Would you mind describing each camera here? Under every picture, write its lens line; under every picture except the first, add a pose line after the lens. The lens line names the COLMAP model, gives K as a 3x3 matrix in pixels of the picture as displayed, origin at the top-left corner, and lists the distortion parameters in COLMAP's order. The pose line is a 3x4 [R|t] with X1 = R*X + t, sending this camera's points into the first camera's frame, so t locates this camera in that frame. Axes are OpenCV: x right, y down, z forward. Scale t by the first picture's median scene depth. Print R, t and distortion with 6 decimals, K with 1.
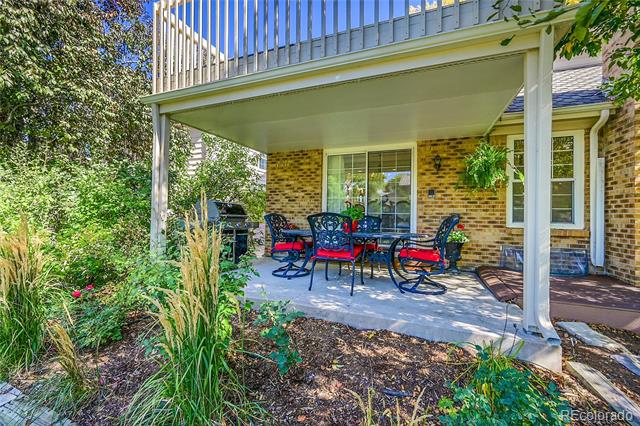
lens RADIAL K [[253.0, 0, 320.0], [0, 253.0, 213.0], [0, 0, 1]] dist [-0.001118, -0.000250]
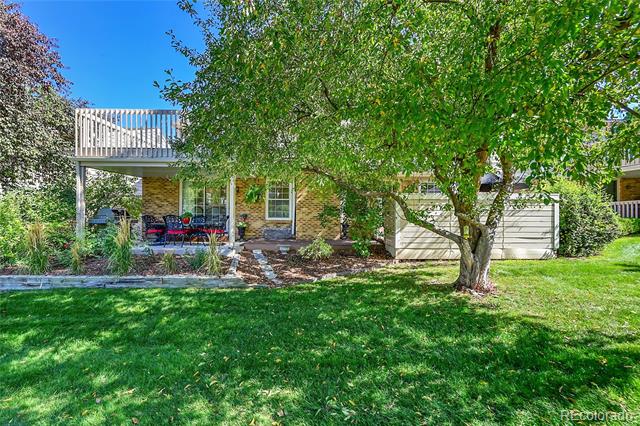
lens RADIAL K [[279.5, 0, 320.0], [0, 279.5, 213.0], [0, 0, 1]] dist [-0.000593, -0.000064]
pose [[0.937486, -0.008958, 0.347909, 0.291598], [0.005365, 0.999922, 0.011289, -0.027621], [-0.347983, -0.008717, 0.937460, -1.356303]]
